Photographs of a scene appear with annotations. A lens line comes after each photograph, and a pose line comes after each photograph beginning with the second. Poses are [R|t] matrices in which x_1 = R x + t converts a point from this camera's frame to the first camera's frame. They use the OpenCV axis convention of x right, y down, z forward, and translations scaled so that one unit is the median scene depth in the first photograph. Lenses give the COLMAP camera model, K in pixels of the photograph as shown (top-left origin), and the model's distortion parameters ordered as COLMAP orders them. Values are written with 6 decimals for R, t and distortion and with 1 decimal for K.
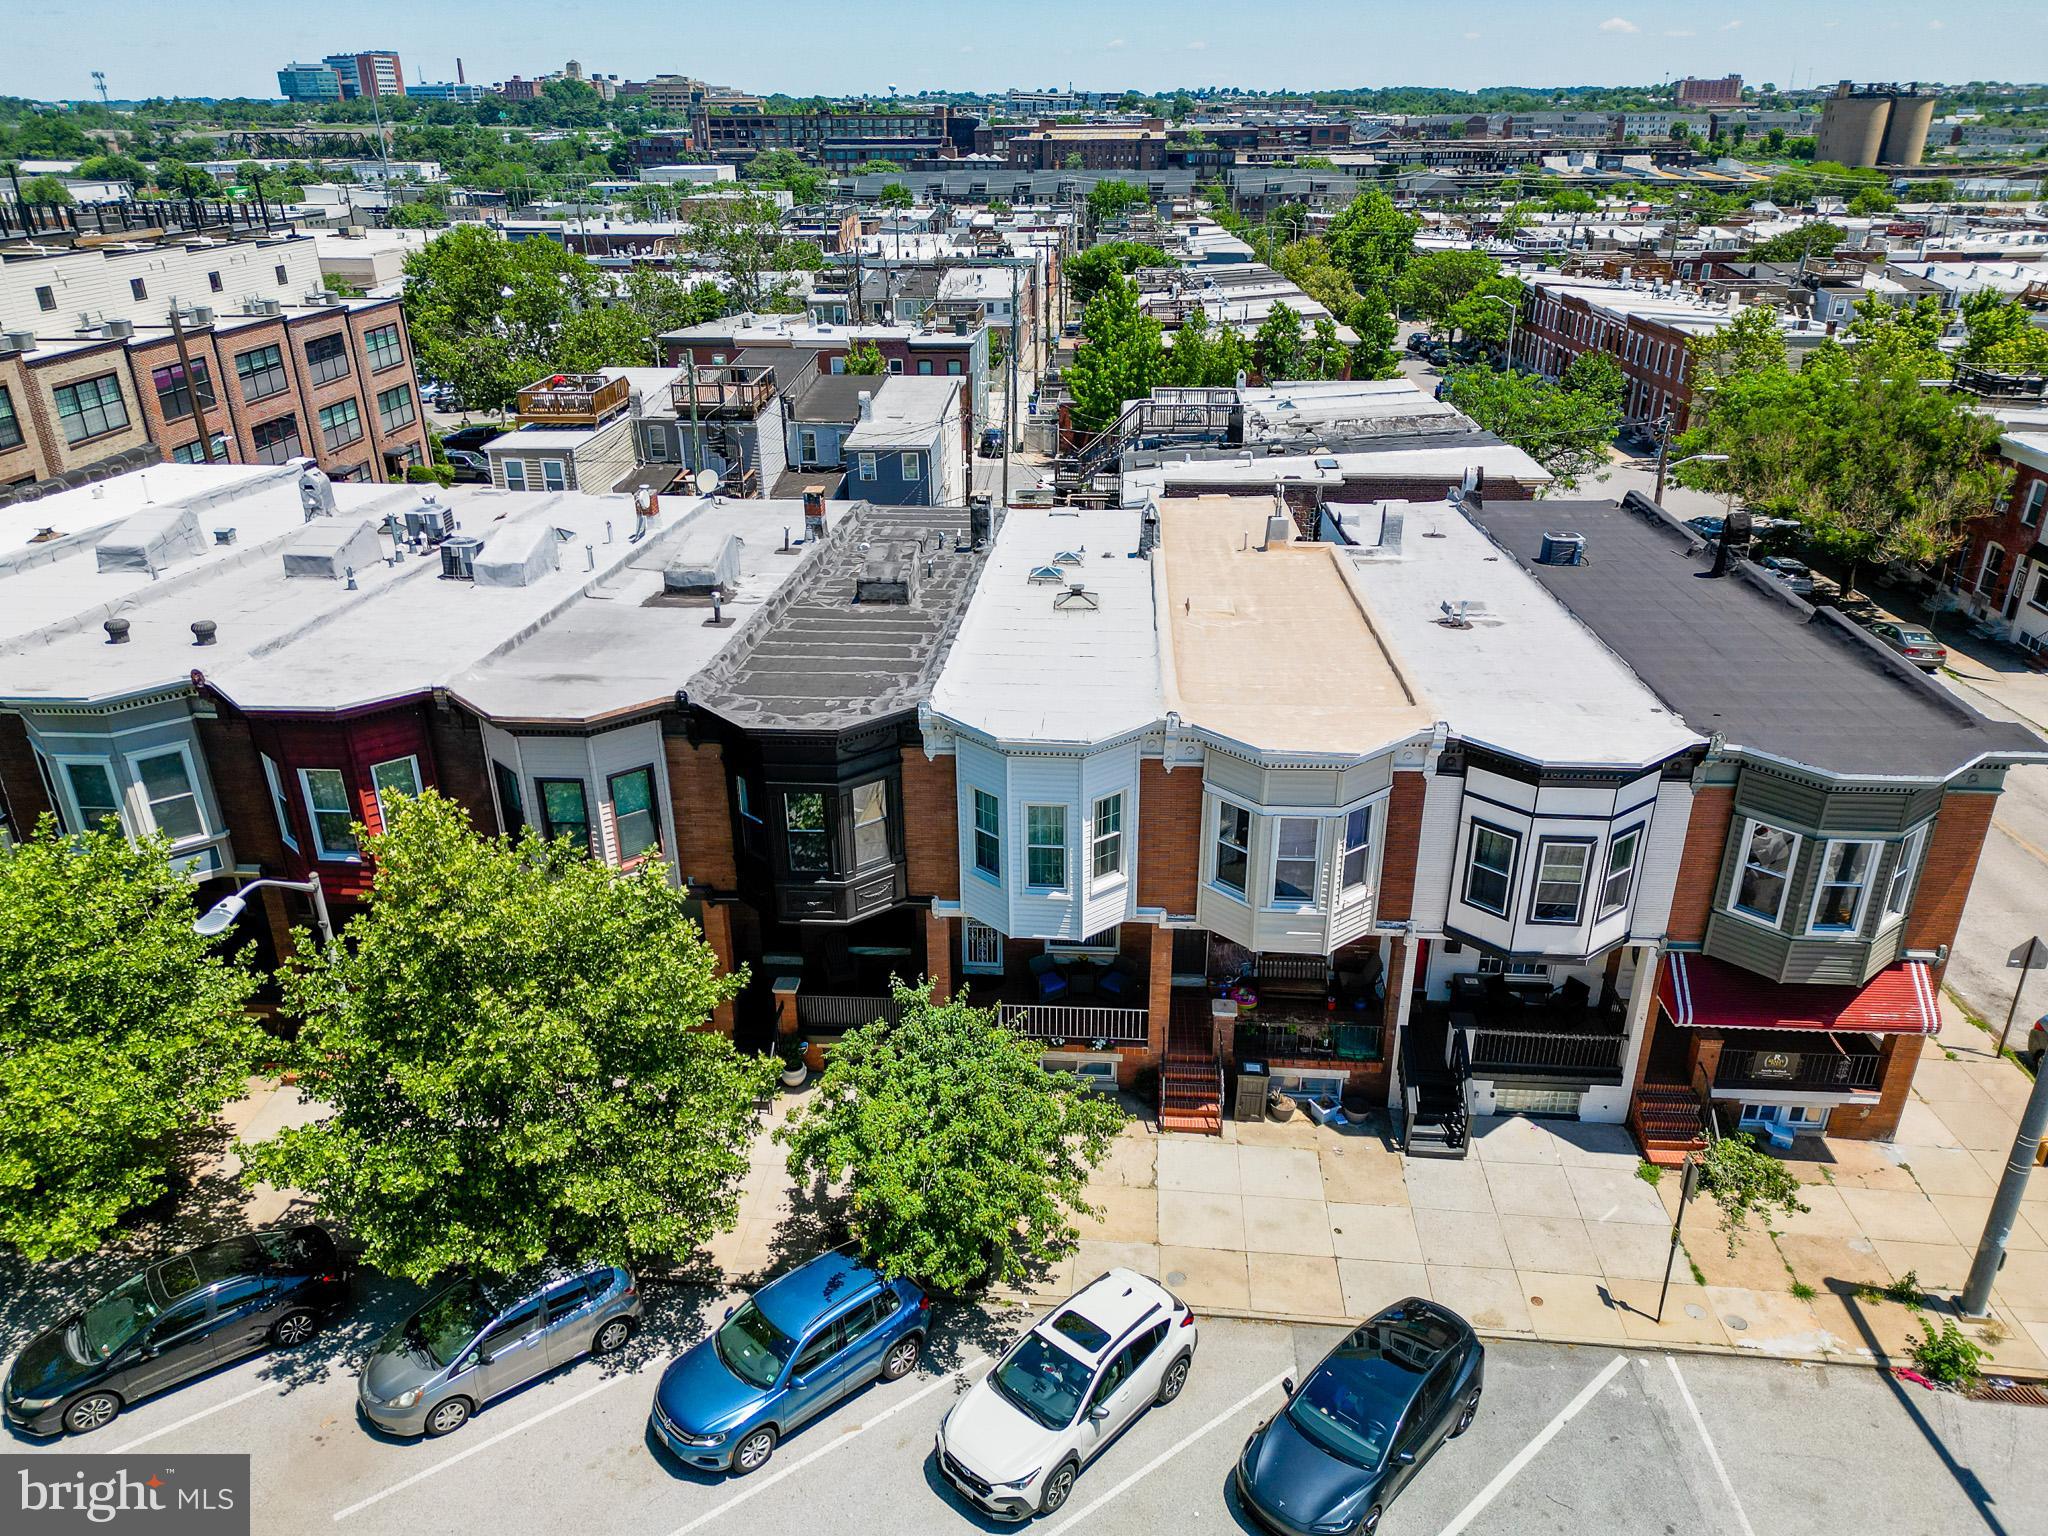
lens RADIAL K [[1475.2, 0, 1024.0], [0, 1475.2, 768.0], [0, 0, 1]] dist [0.104508, 0.000914]
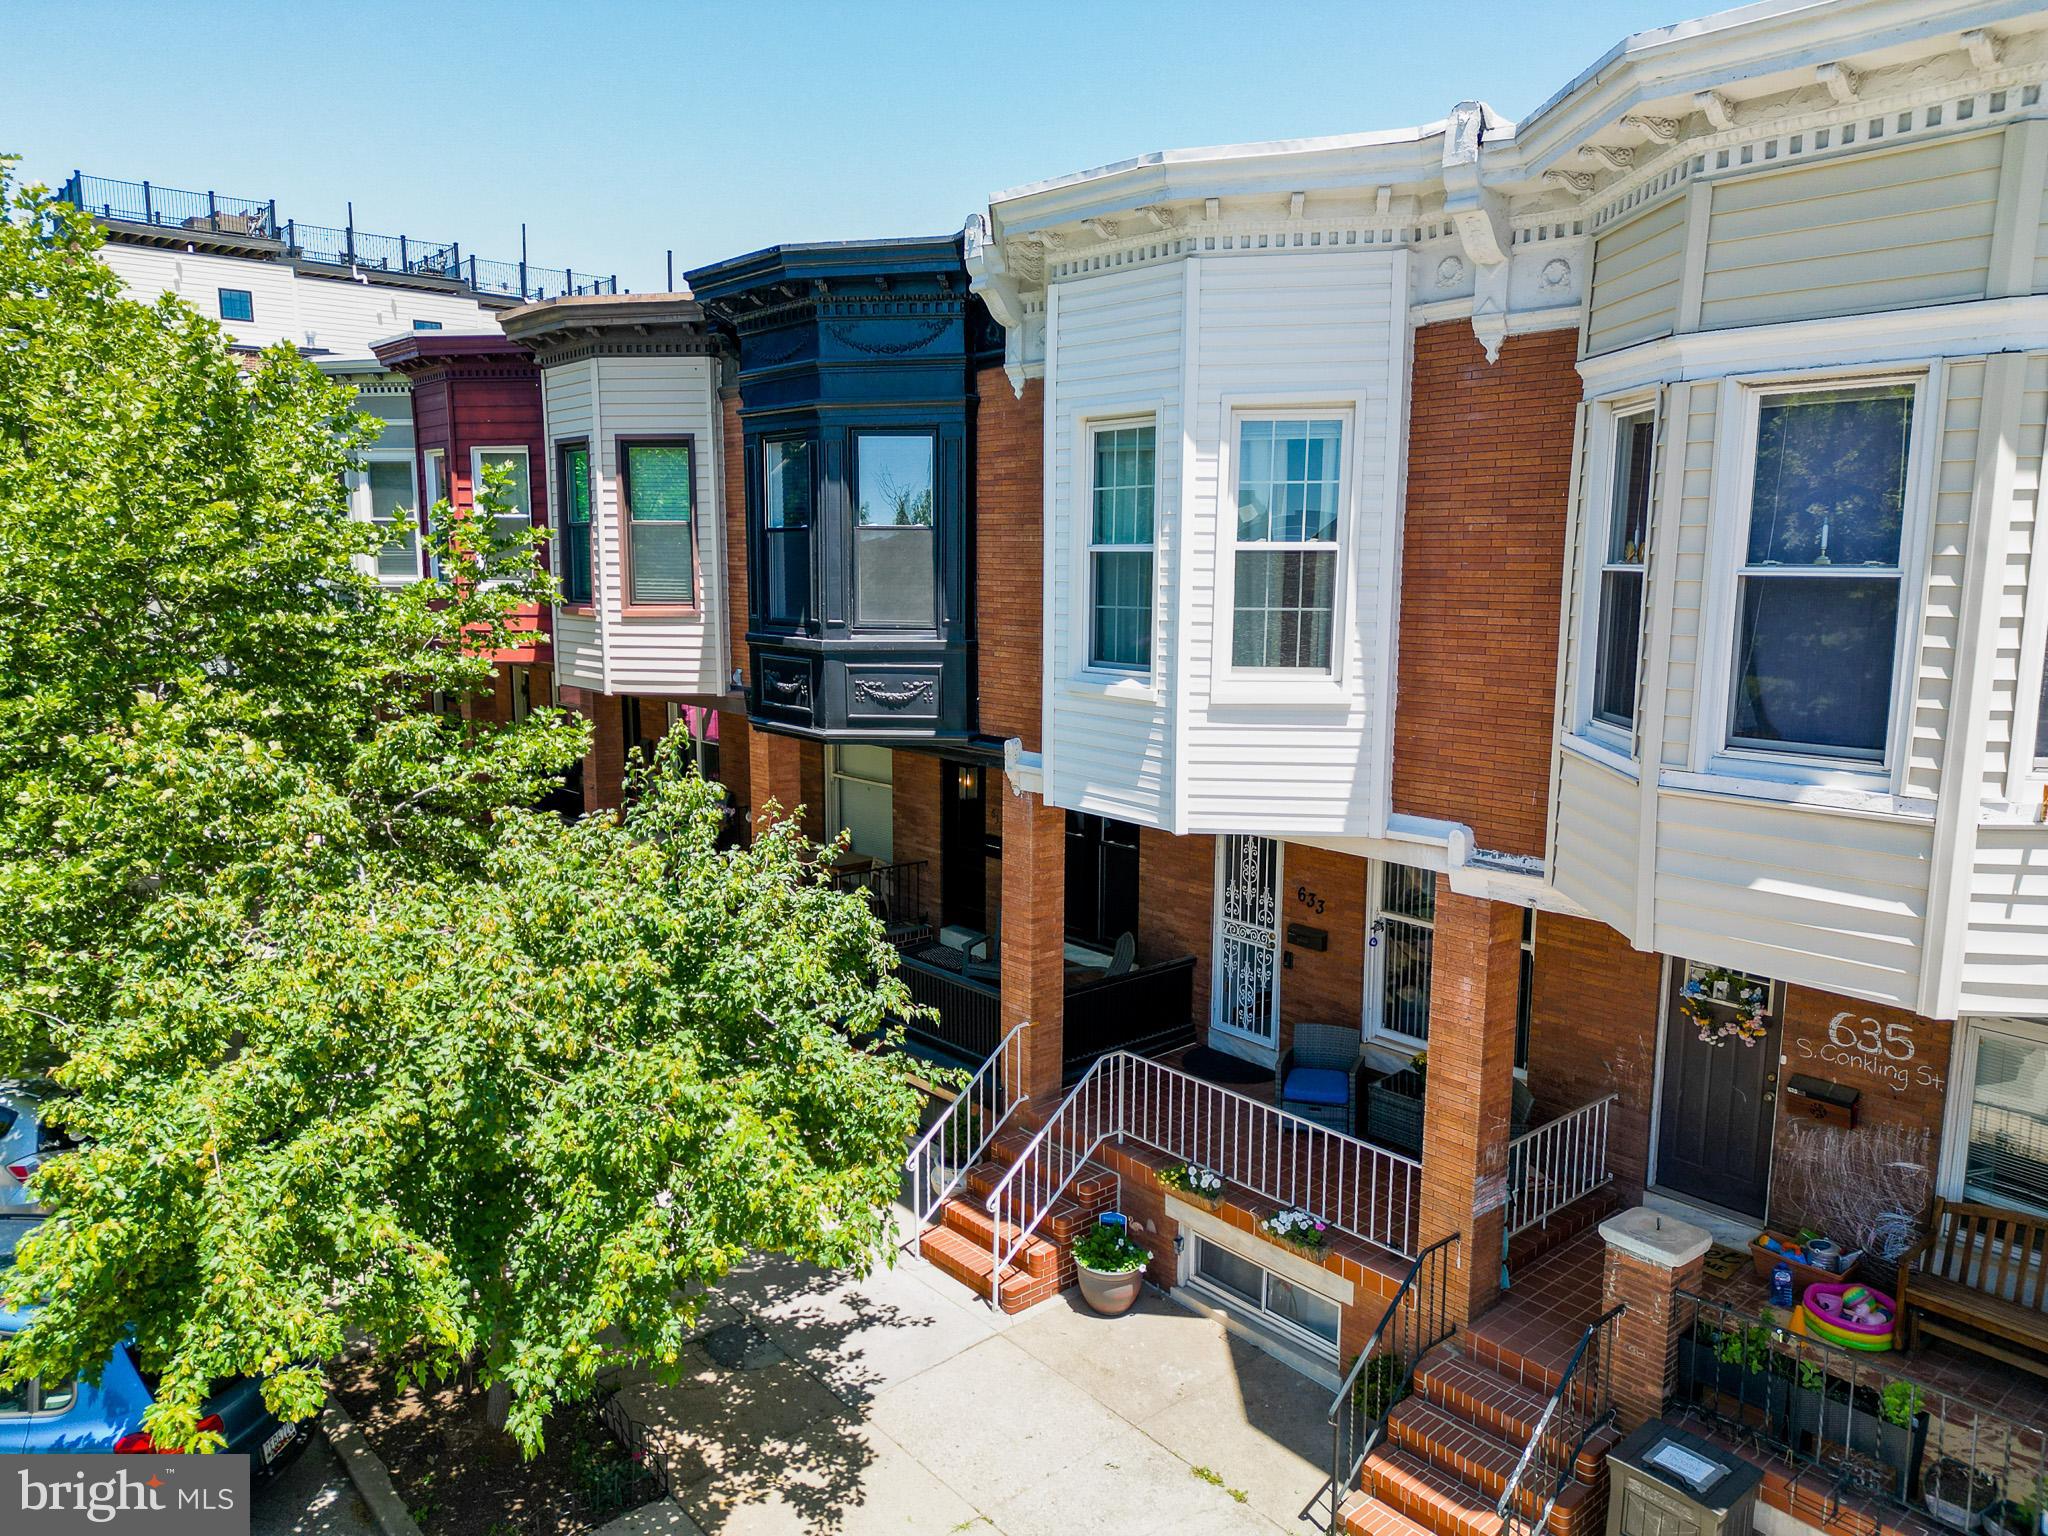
lens RADIAL K [[1475.2, 0, 1024.0], [0, 1475.2, 768.0], [0, 0, 1]] dist [0.104508, 0.000914]
pose [[0.718906, 0.122110, -0.684298, 0.258175], [-0.293507, 0.945710, -0.139594, 0.163307], [0.630101, 0.301201, 0.715717, 0.714188]]
